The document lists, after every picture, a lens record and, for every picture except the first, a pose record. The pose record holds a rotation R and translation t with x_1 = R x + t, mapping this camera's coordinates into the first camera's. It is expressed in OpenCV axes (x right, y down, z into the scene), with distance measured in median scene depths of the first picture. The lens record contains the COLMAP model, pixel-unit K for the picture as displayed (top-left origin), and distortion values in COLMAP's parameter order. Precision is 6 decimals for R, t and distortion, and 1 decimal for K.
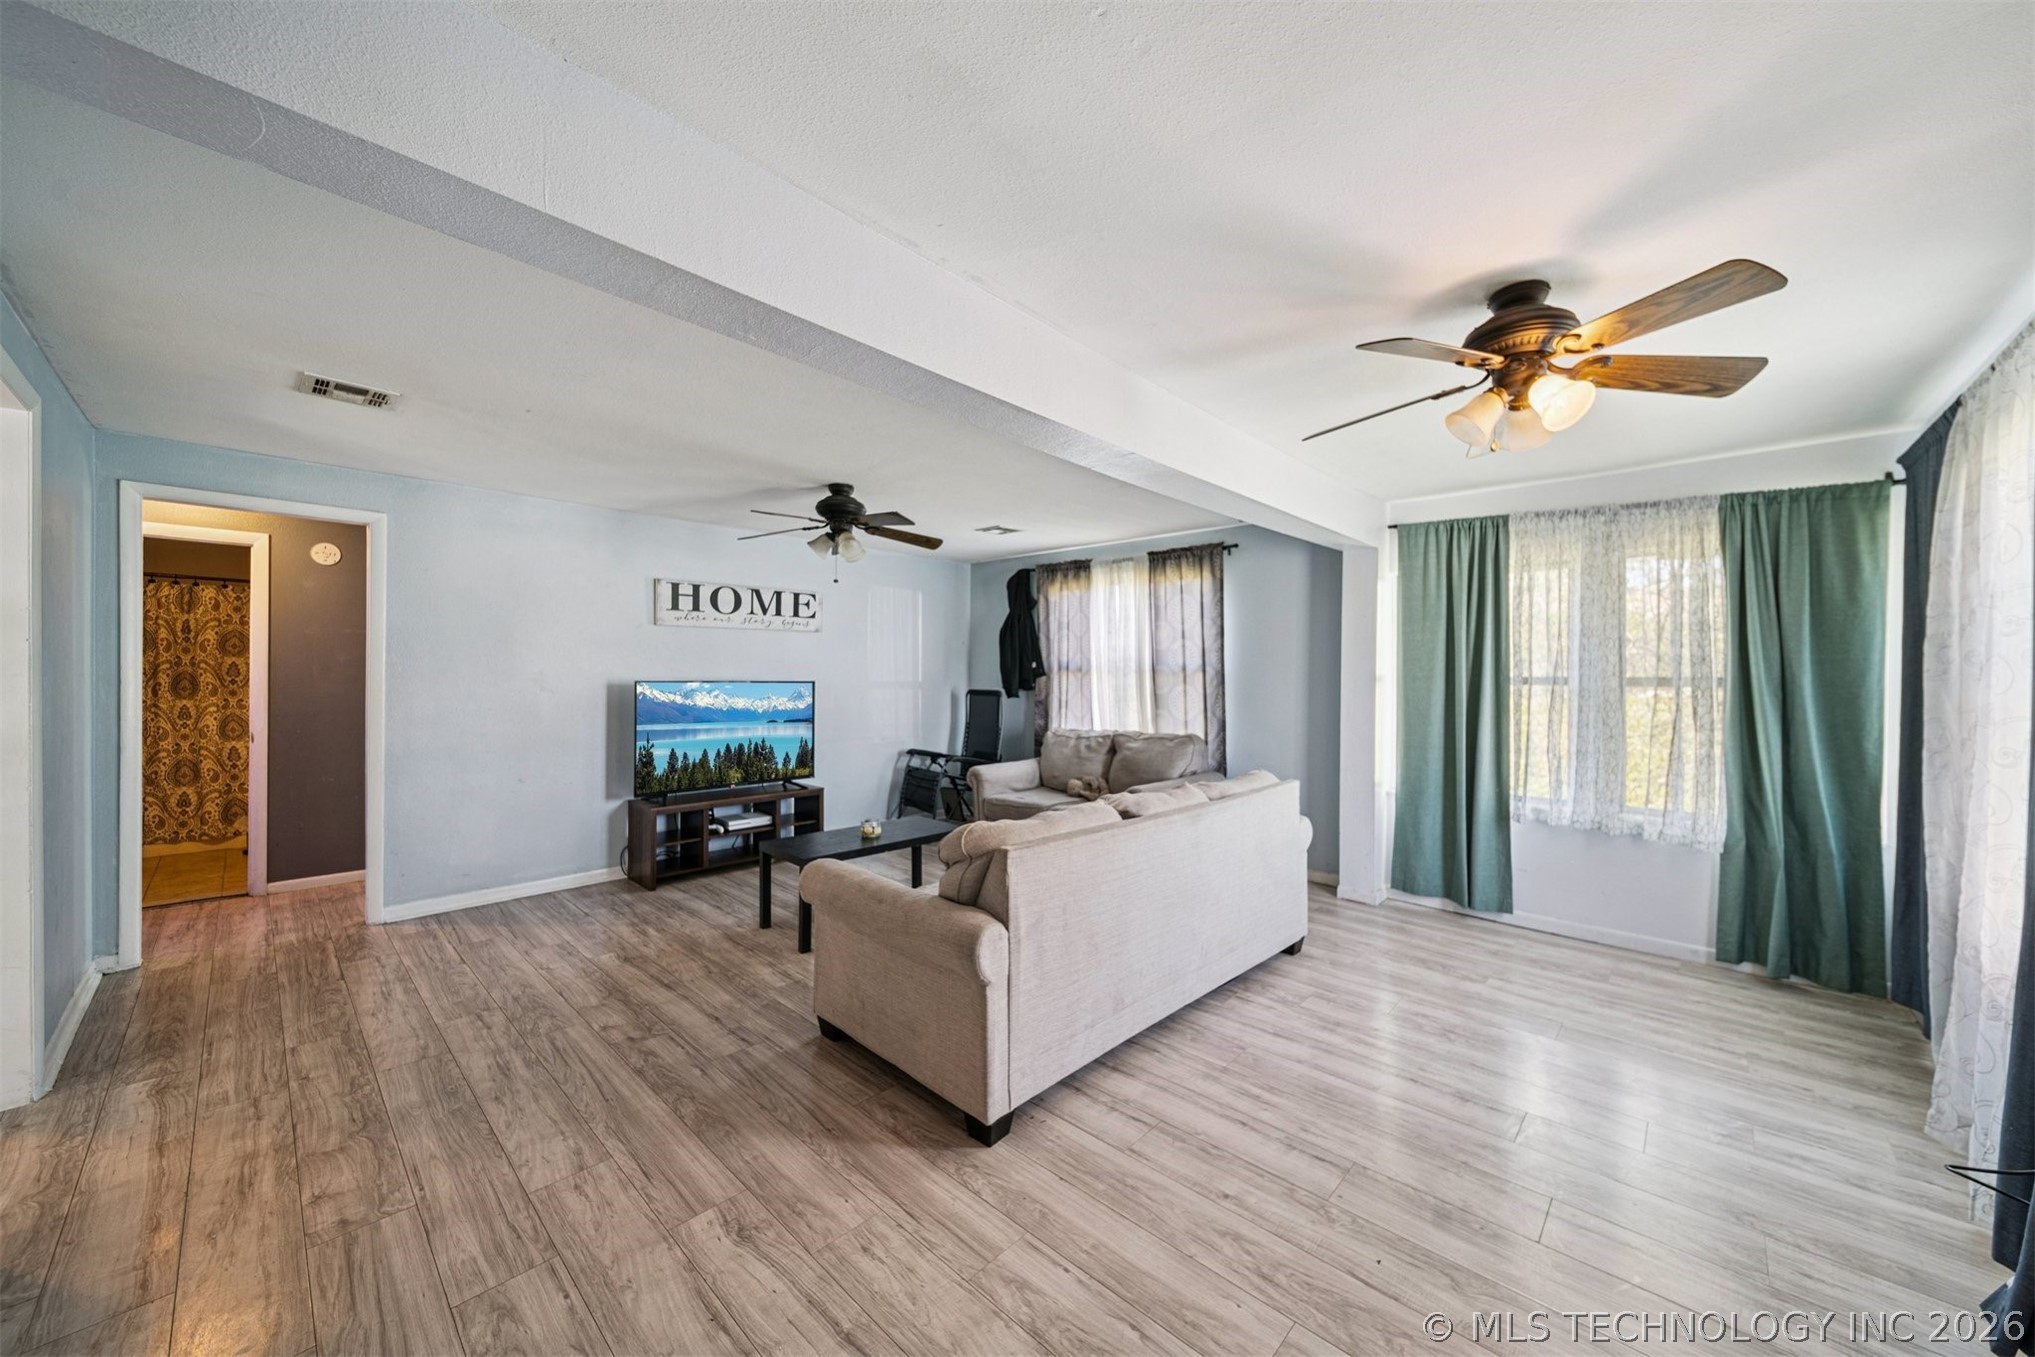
lens RADIAL K [[722.7, 0, 1022.5], [0, 722.7, 682.6], [0, 0, 1]] dist [-0.001106, -0.000144]
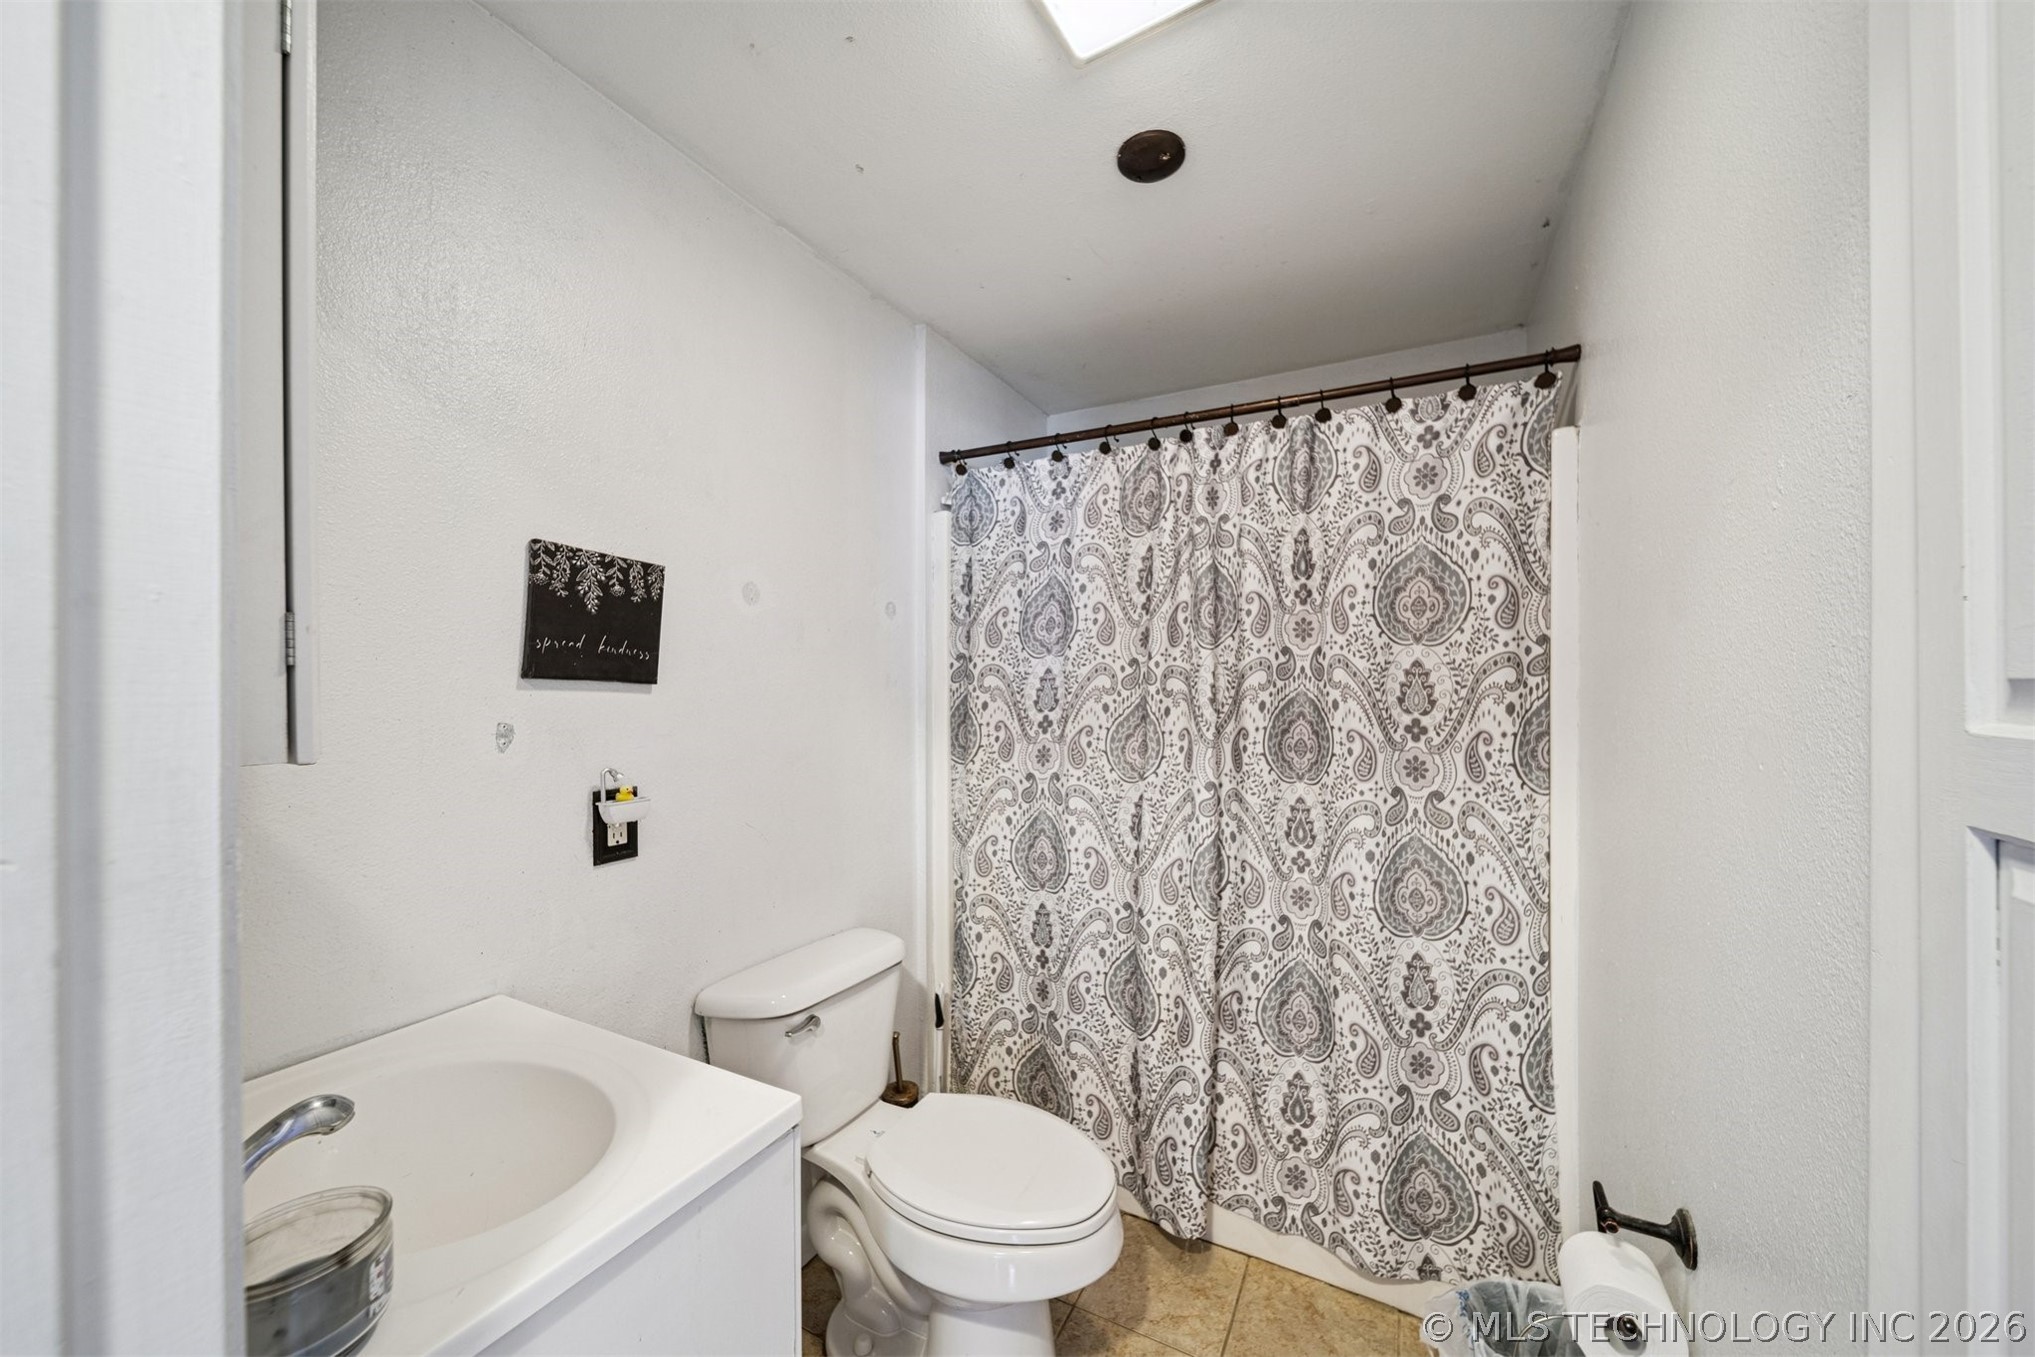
lens RADIAL K [[722.7, 0, 1022.5], [0, 722.7, 682.6], [0, 0, 1]] dist [-0.001106, -0.000144]
pose [[0.256064, -0.005584, -0.966644, -0.587783], [0.000048, 0.999983, -0.005764, -0.012592], [0.966660, 0.001430, 0.256060, 0.532043]]
